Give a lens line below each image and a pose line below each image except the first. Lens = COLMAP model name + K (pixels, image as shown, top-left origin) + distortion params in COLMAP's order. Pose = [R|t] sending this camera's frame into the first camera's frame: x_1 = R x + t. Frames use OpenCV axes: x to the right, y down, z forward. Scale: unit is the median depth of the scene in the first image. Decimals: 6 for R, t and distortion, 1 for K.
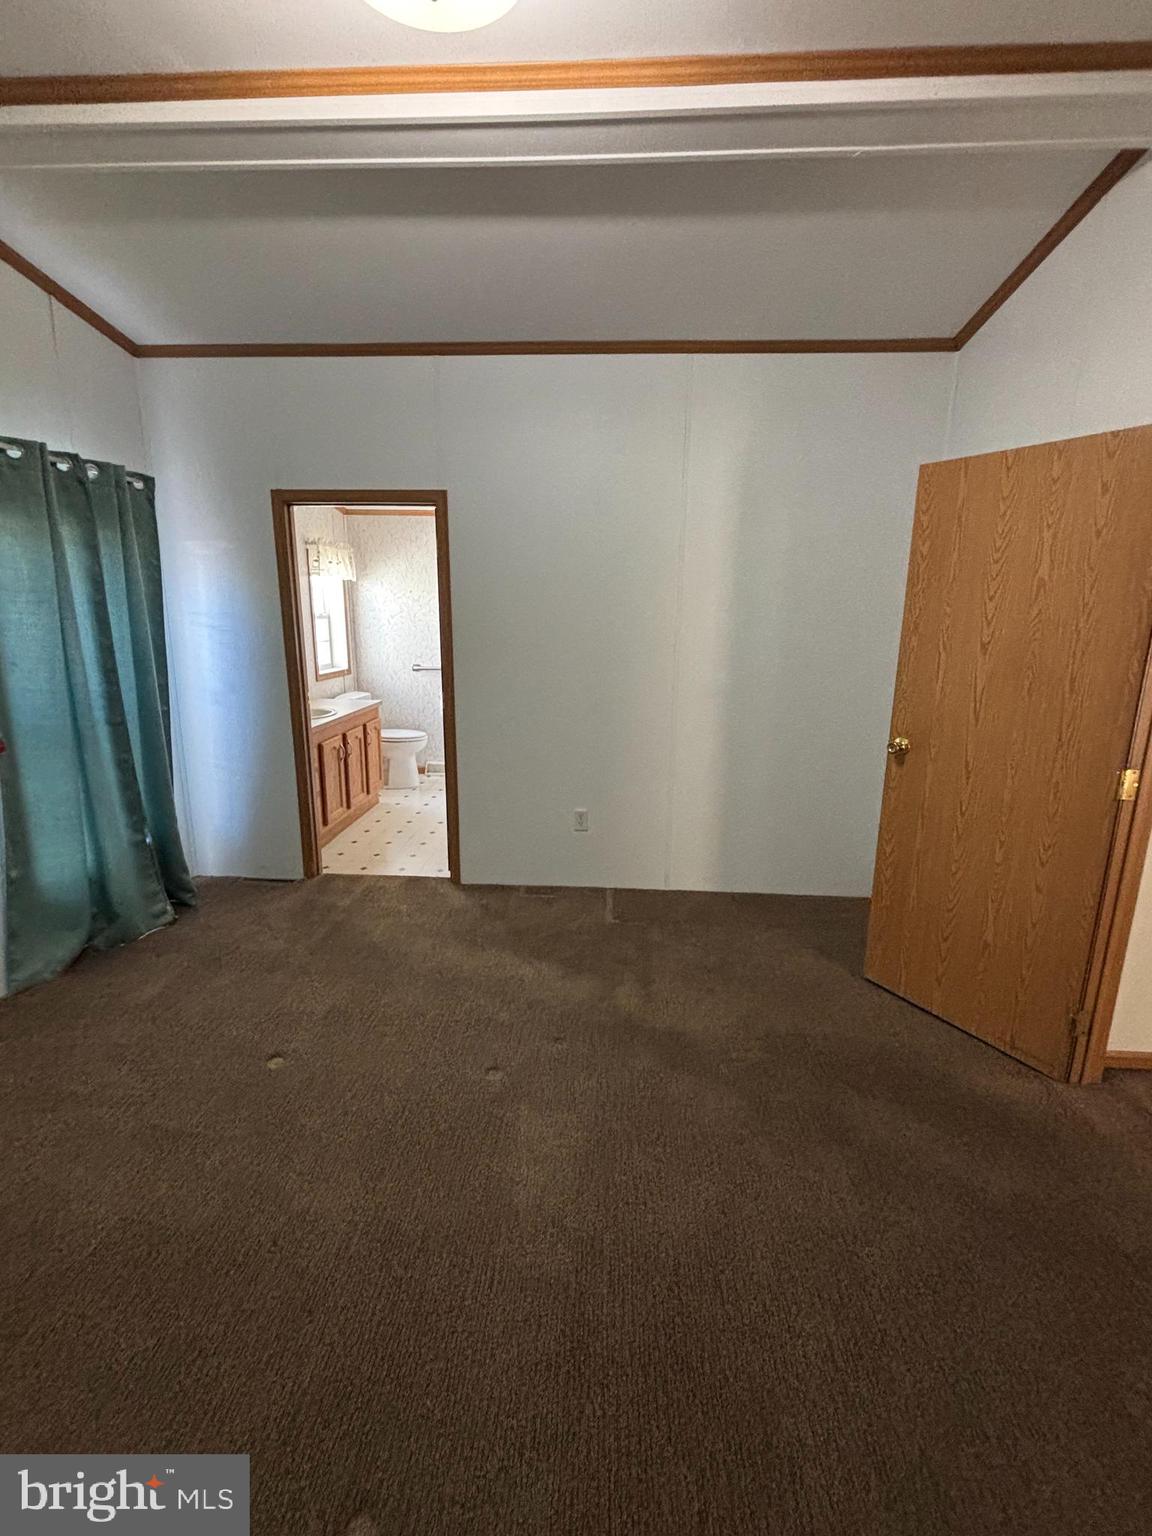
lens RADIAL K [[695.7, 0, 583.4], [0, 695.7, 774.7], [0, 0, 1]] dist [0.002482, -0.004878]
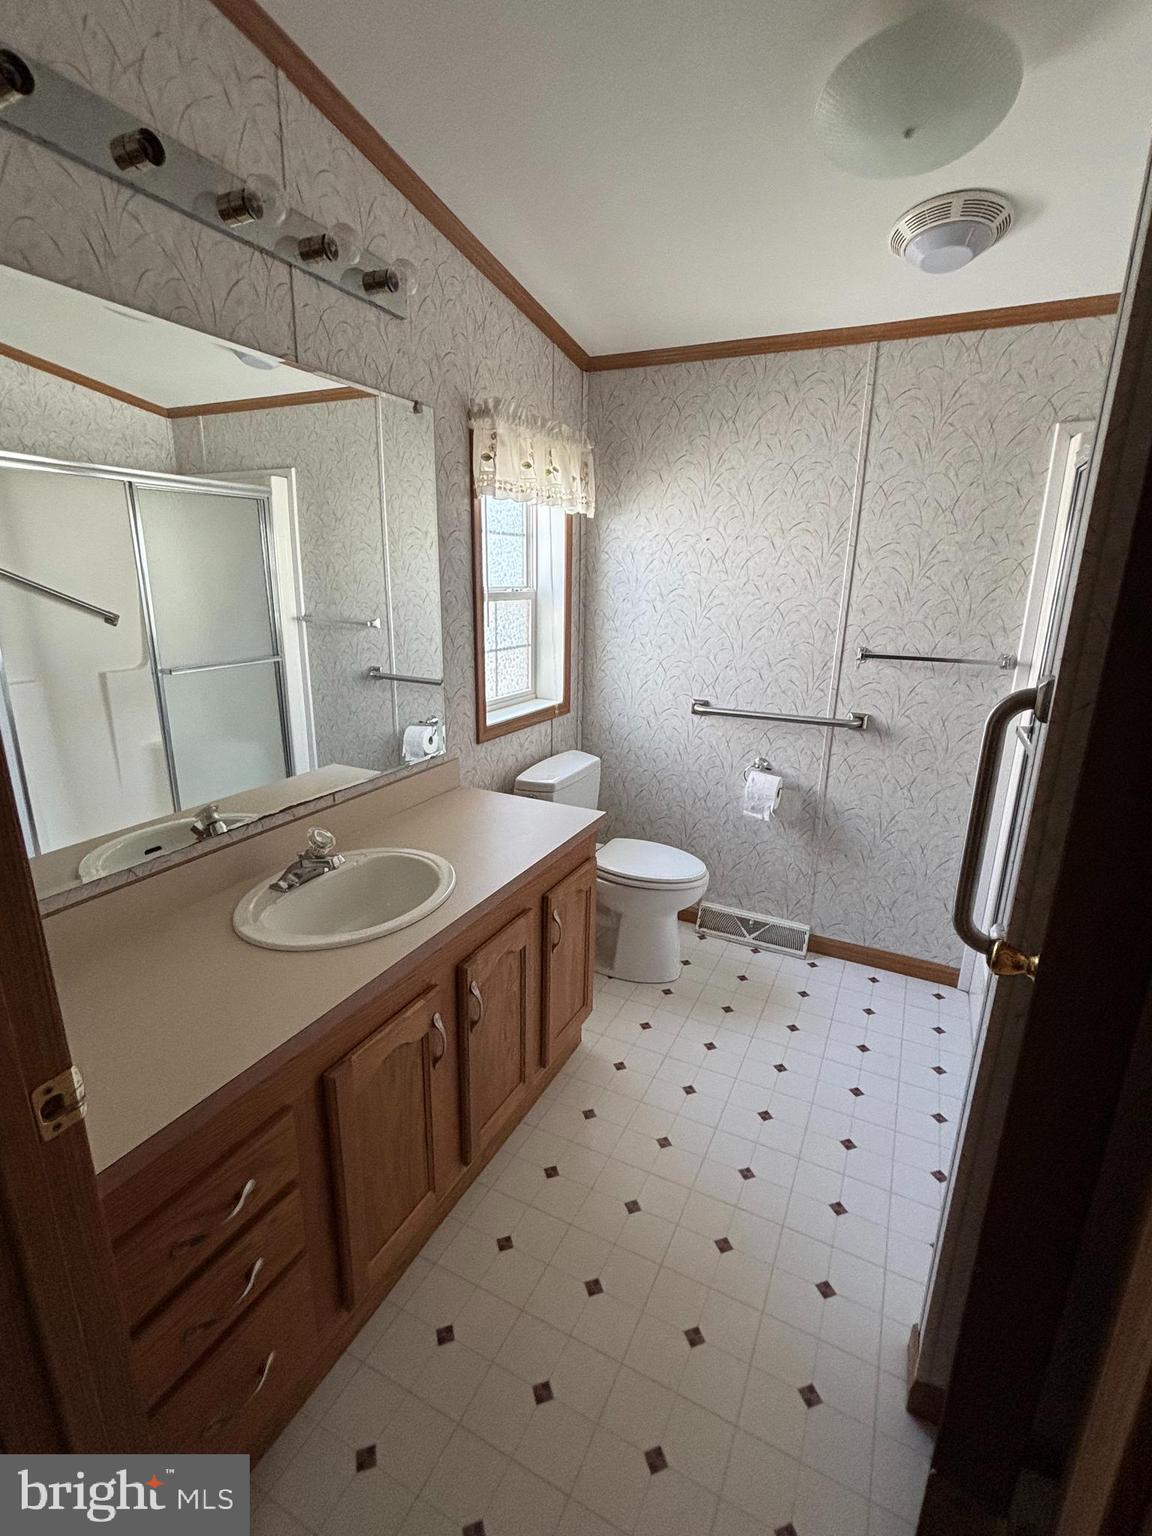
lens RADIAL K [[695.7, 0, 573.0], [0, 695.7, 765.1], [0, 0, 1]] dist [0.002482, -0.004878]
pose [[0.915891, 0.109116, -0.386312, -0.143809], [-0.098575, 0.994016, 0.047057, -0.136162], [0.389135, -0.005018, 0.921167, 0.572324]]
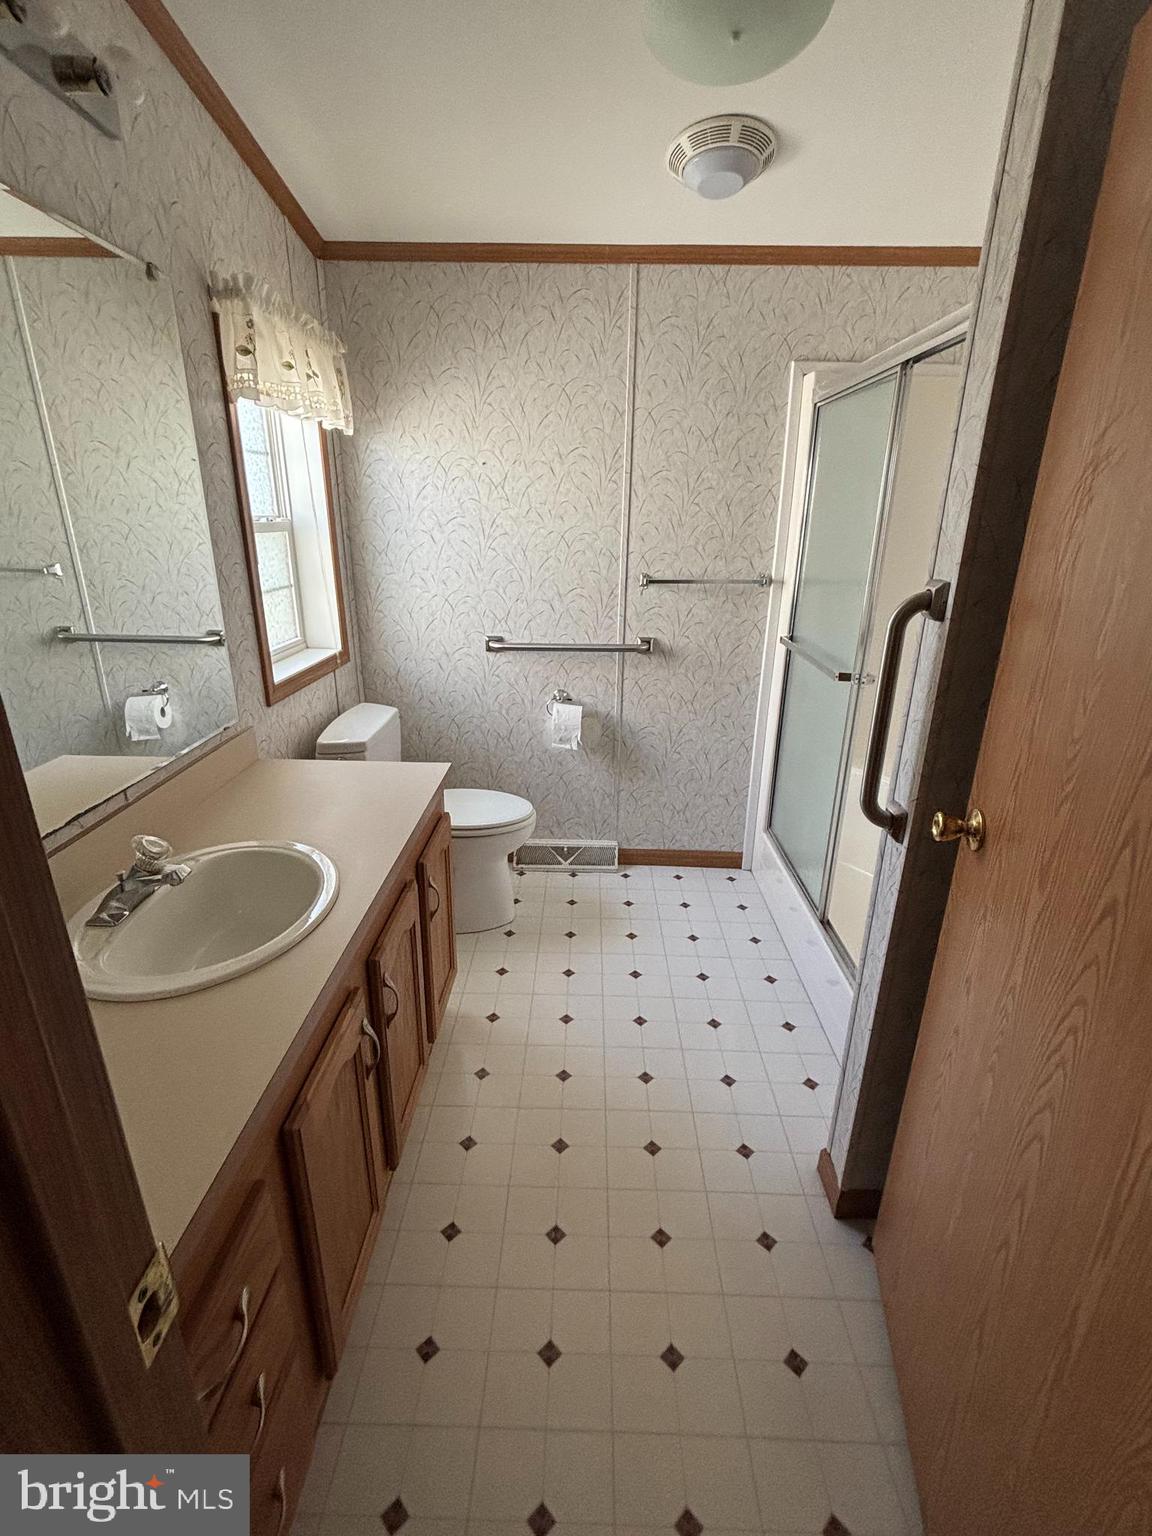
lens RADIAL K [[695.7, 0, 570.9], [0, 695.7, 766.0], [0, 0, 1]] dist [0.002482, -0.004878]
pose [[0.999753, -0.008982, 0.020329, -0.211705], [0.006645, 0.993658, 0.112250, -0.132348], [-0.021208, -0.112087, 0.993472, 0.576423]]
